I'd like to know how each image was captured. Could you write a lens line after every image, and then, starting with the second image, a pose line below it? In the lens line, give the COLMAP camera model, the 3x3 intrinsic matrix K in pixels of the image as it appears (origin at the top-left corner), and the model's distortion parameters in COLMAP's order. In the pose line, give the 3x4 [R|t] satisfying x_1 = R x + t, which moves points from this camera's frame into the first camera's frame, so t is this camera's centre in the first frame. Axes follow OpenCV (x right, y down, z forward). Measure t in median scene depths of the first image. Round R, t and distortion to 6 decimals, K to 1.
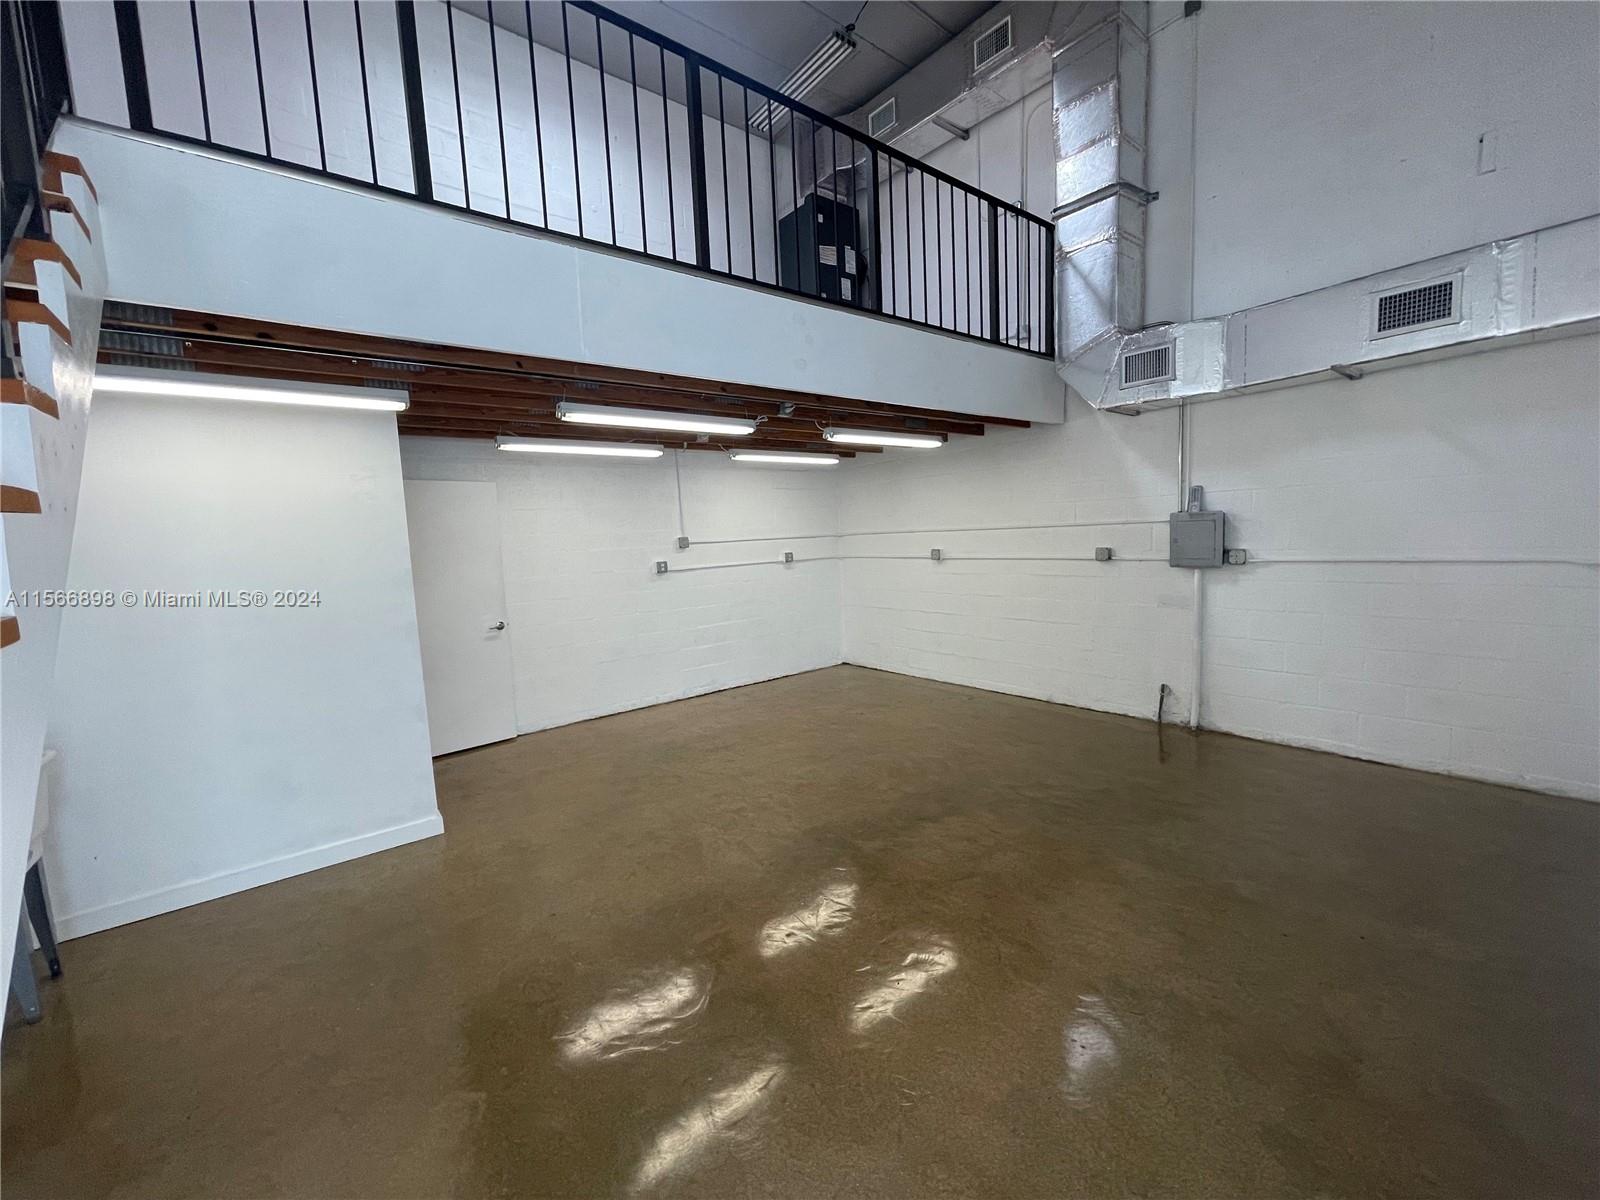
lens RADIAL K [[656.9, 0, 800.0], [0, 656.9, 600.0], [0, 0, 1]] dist [-0.006391, 0.000391]
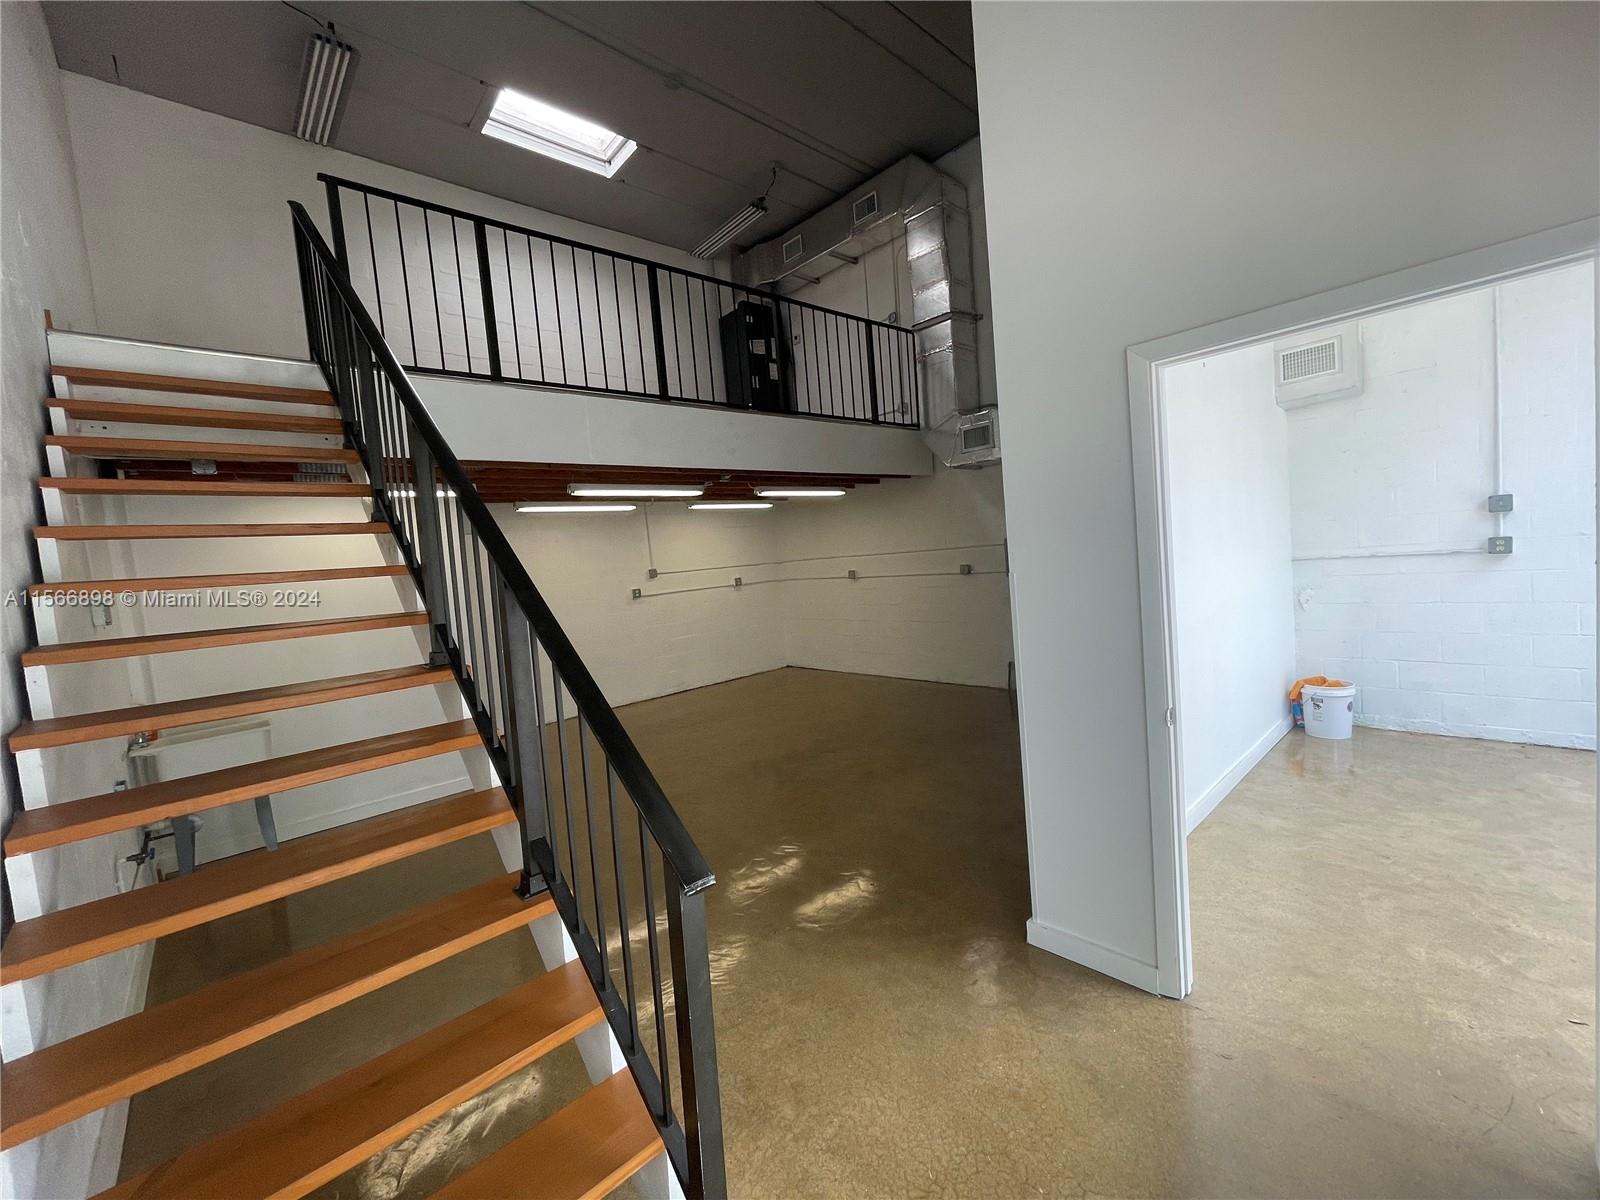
lens RADIAL K [[656.9, 0, 800.0], [0, 656.9, 600.0], [0, 0, 1]] dist [-0.006391, 0.000391]
pose [[0.997669, -0.042714, 0.053215, 0.044513], [0.044621, 0.998384, -0.035182, 0.026358], [-0.051626, 0.037474, 0.997963, -0.345387]]
